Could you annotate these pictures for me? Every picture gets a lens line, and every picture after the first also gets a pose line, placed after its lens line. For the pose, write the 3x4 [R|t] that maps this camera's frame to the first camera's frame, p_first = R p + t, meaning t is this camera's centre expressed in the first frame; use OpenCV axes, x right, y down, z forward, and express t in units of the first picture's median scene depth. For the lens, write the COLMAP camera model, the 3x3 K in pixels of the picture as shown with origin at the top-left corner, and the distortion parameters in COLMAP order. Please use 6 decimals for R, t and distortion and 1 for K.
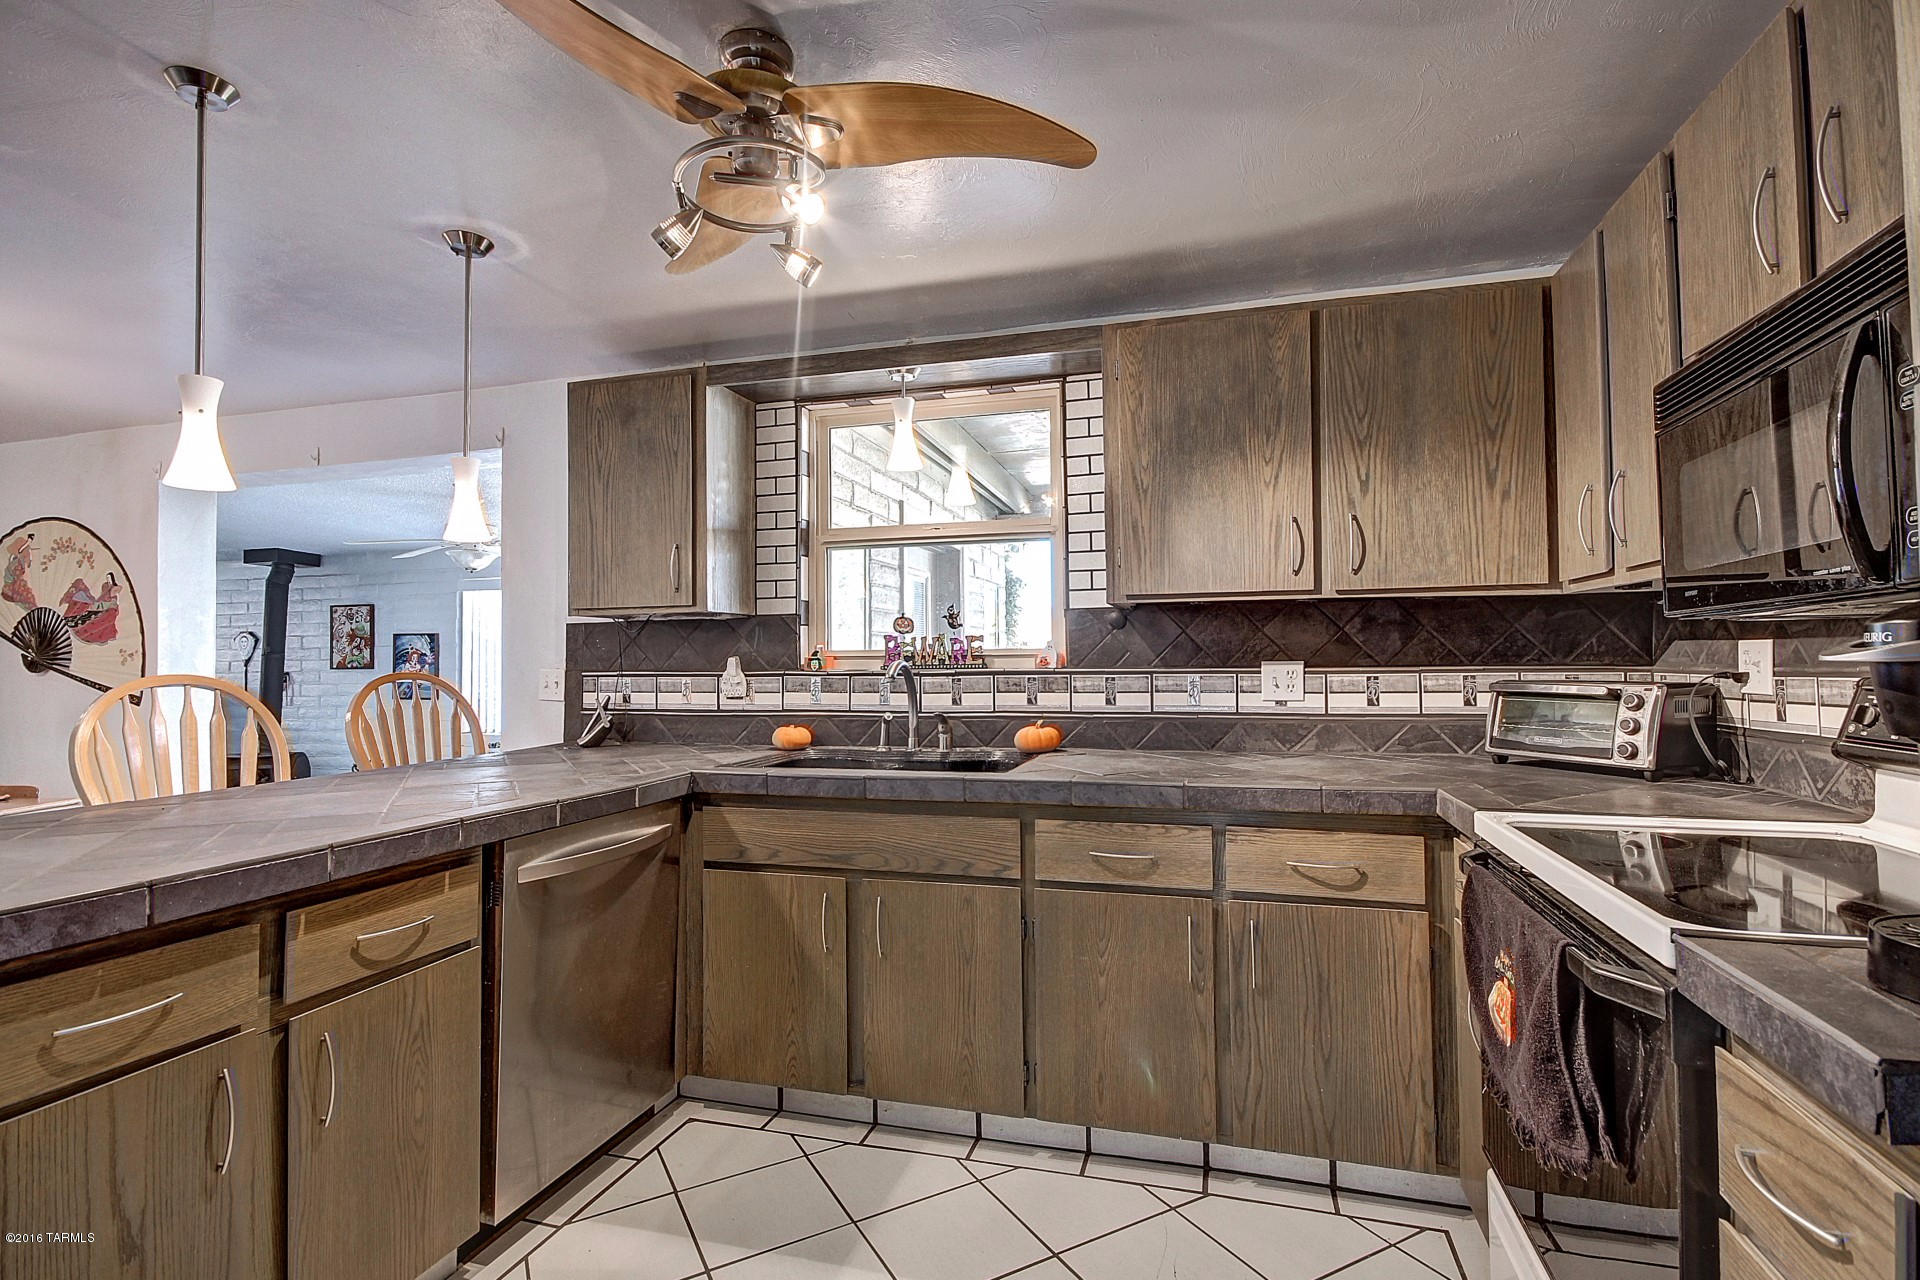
lens RADIAL K [[912.0, 0, 971.5], [0, 912.0, 641.0], [0, 0, 1]] dist [-0.003289, -0.000606]
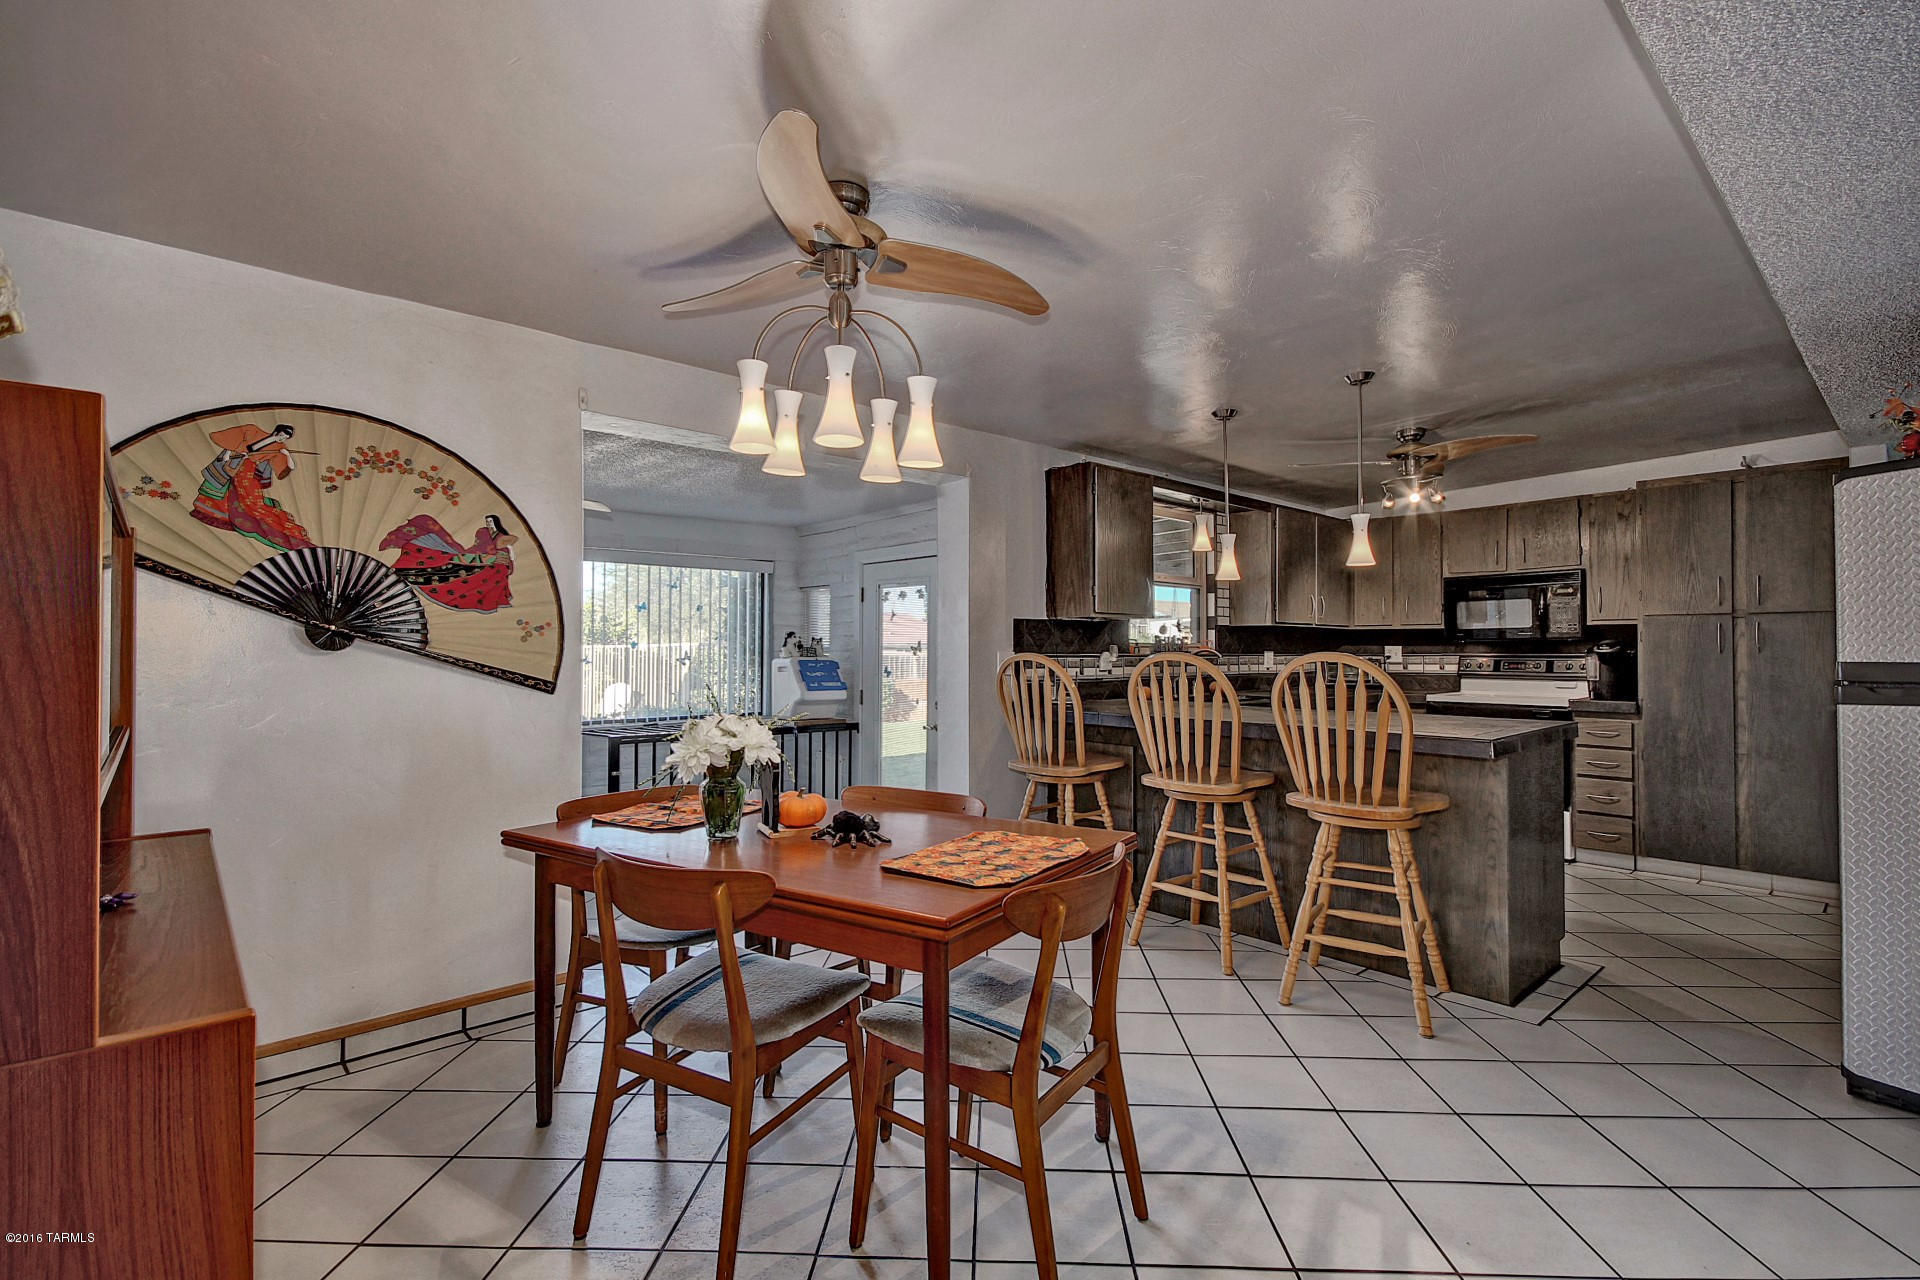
lens RADIAL K [[912.0, 0, 953.3], [0, 912.0, 639.1], [0, 0, 1]] dist [-0.003289, -0.000606]
pose [[0.523639, 0.021547, 0.851668, -1.959676], [-0.025420, 0.999630, -0.009661, 0.032274], [-0.851561, -0.016590, 0.523993, 0.423314]]
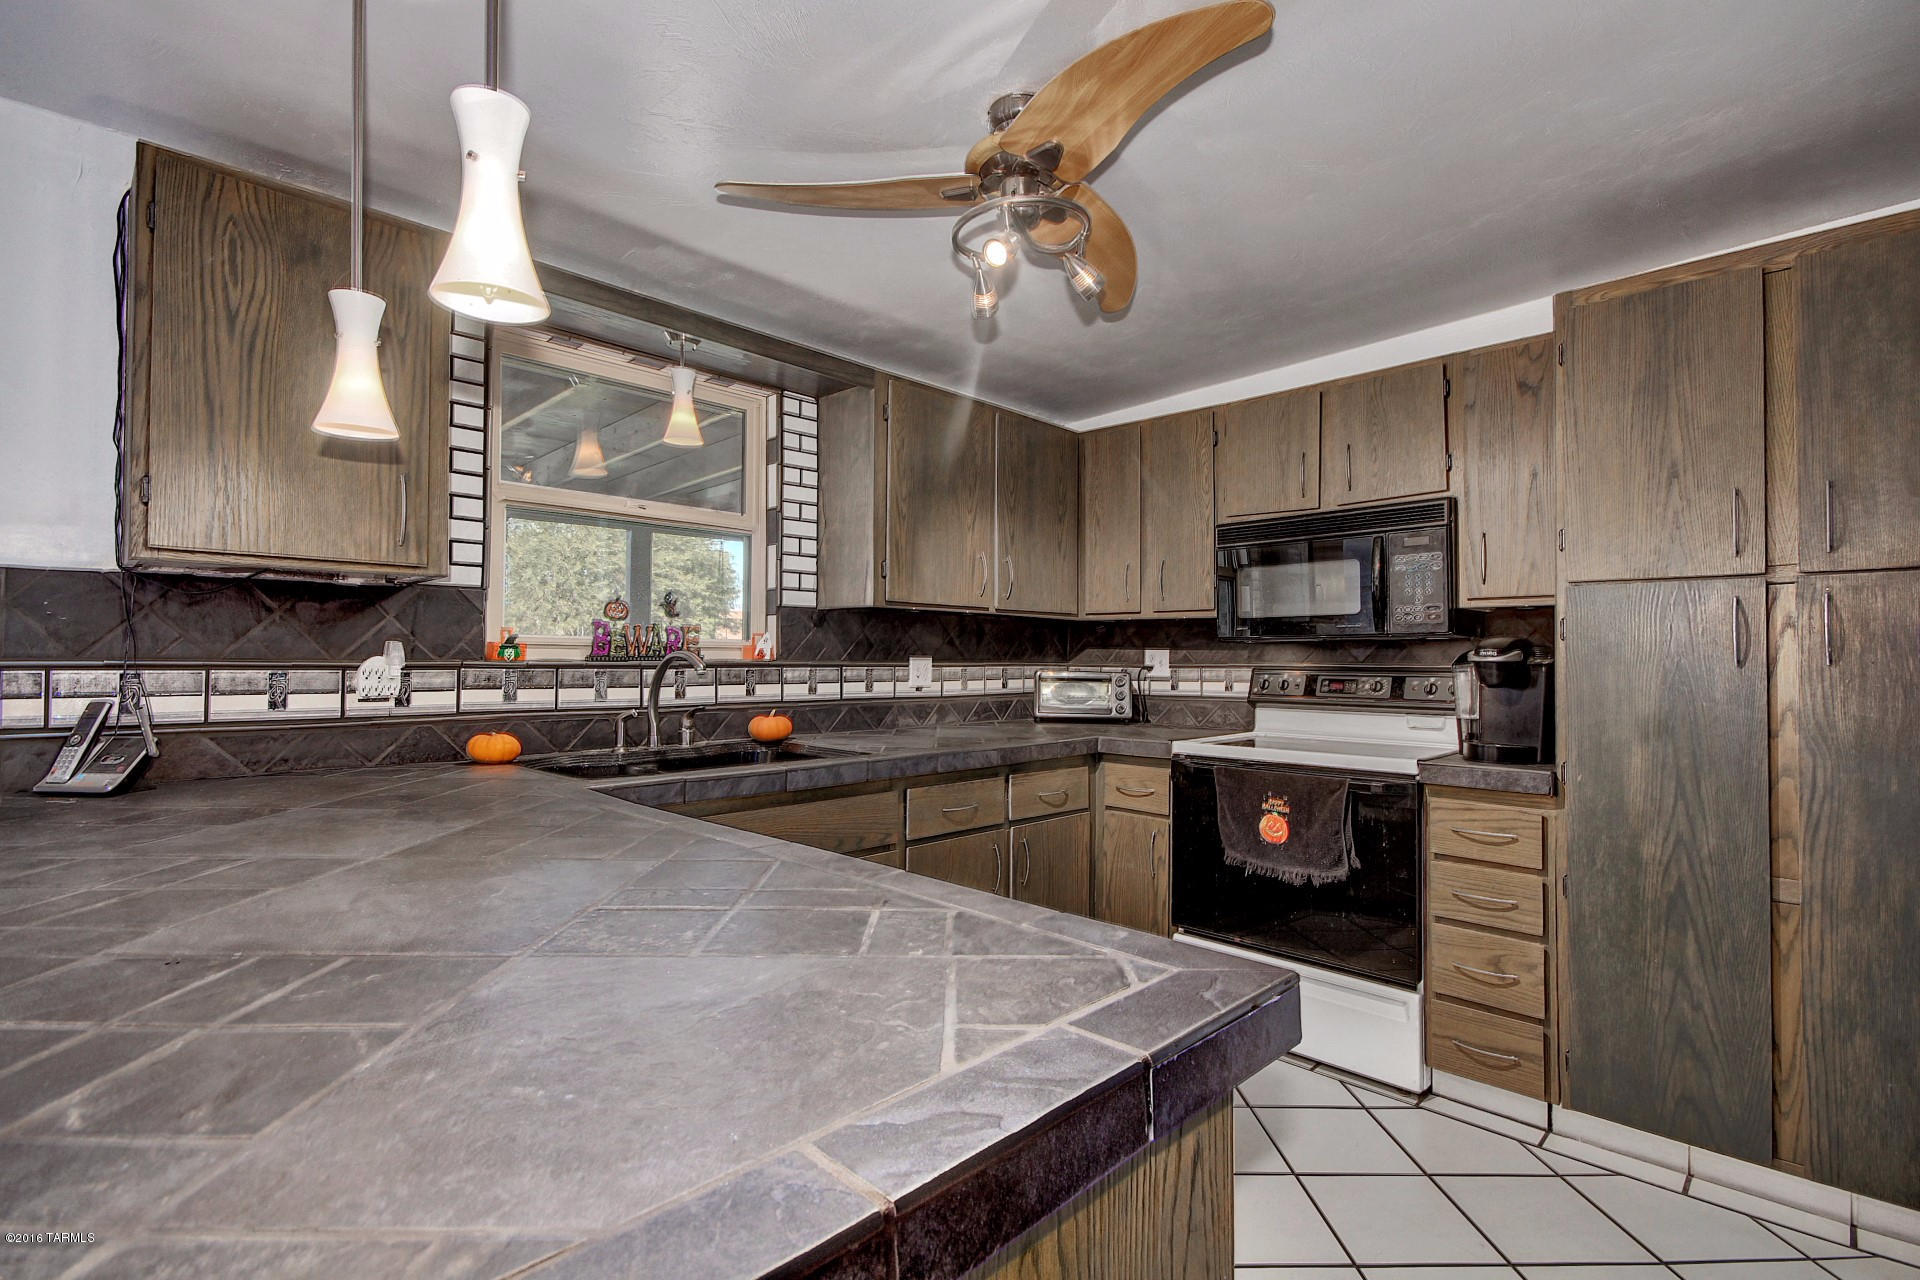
lens RADIAL K [[912.0, 0, 960.3], [0, 912.0, 639.4], [0, 0, 1]] dist [-0.003289, -0.000606]
pose [[0.469252, 0.029952, 0.882556, -0.740149], [-0.030024, 0.999388, -0.017953, 0.017301], [-0.882554, -0.018073, 0.469864, 0.305888]]
